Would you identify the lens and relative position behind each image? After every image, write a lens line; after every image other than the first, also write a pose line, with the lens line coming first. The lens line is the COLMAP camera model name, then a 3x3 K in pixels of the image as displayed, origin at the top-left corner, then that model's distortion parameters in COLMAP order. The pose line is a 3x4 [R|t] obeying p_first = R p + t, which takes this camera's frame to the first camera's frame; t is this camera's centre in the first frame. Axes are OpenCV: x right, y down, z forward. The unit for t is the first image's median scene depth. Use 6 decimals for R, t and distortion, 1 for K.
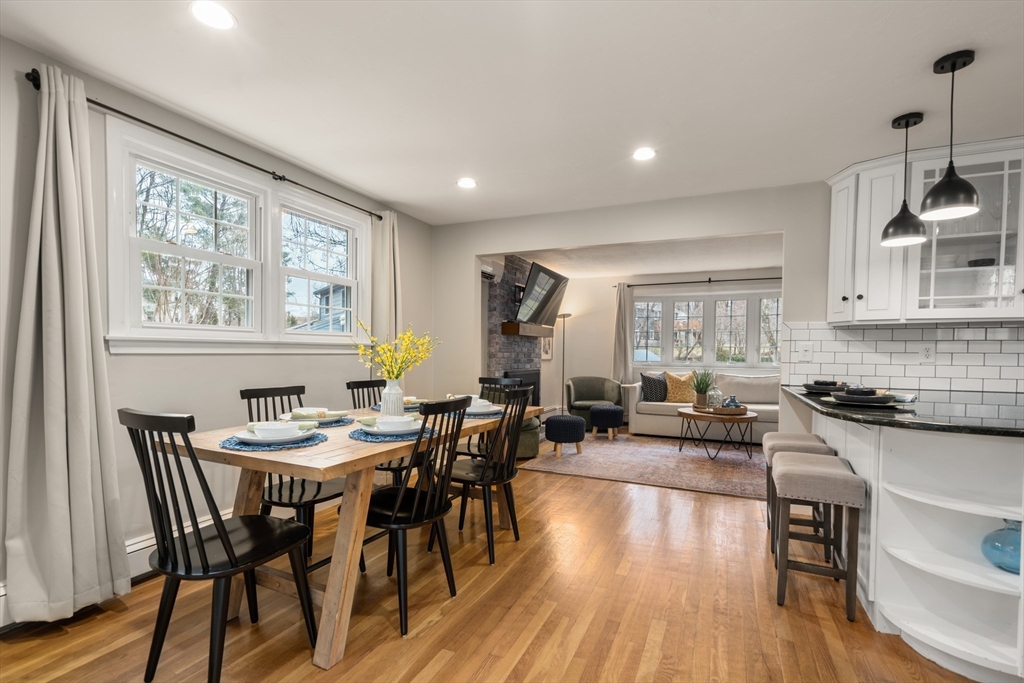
lens RADIAL K [[467.6, 0, 515.0], [0, 467.6, 358.4], [0, 0, 1]] dist [-0.002564, 0.001175]
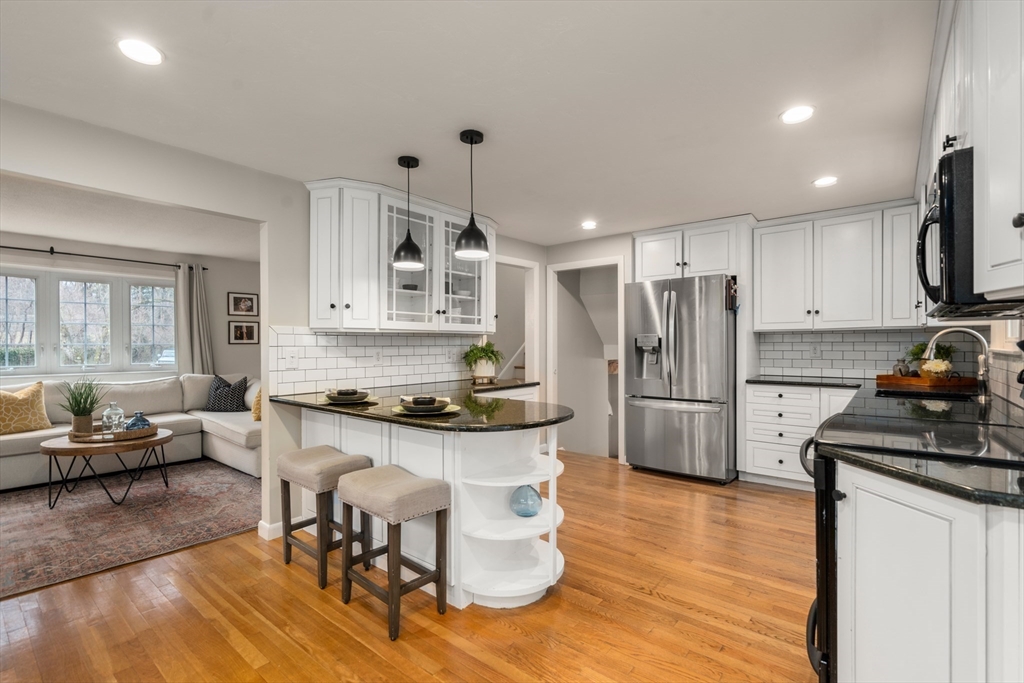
lens RADIAL K [[467.6, 0, 507.1], [0, 467.6, 345.1], [0, 0, 1]] dist [-0.002564, 0.001175]
pose [[0.269750, -0.011524, 0.962861, -0.132729], [0.016458, 0.999837, 0.007356, -0.032110], [-0.962790, 0.013863, 0.269896, 0.263225]]
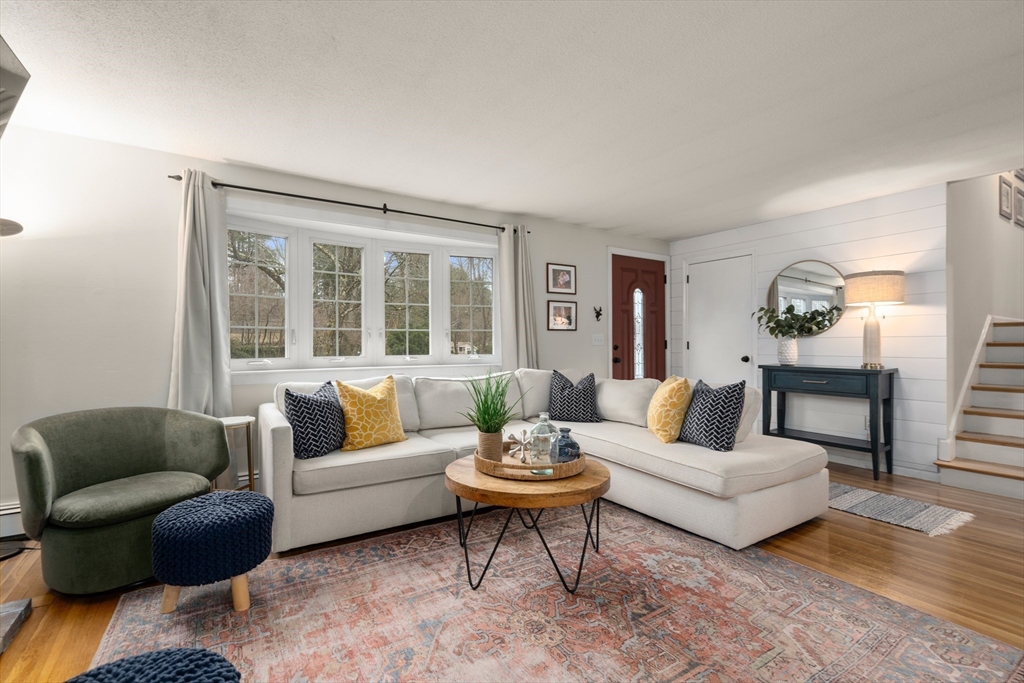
lens RADIAL K [[467.6, 0, 516.0], [0, 467.6, 343.6], [0, 0, 1]] dist [-0.002564, 0.001175]
pose [[0.541526, -0.011255, 0.840609, 0.057348], [0.019180, 0.999816, 0.001031, -0.008953], [-0.840465, 0.015564, 0.541642, 0.973843]]
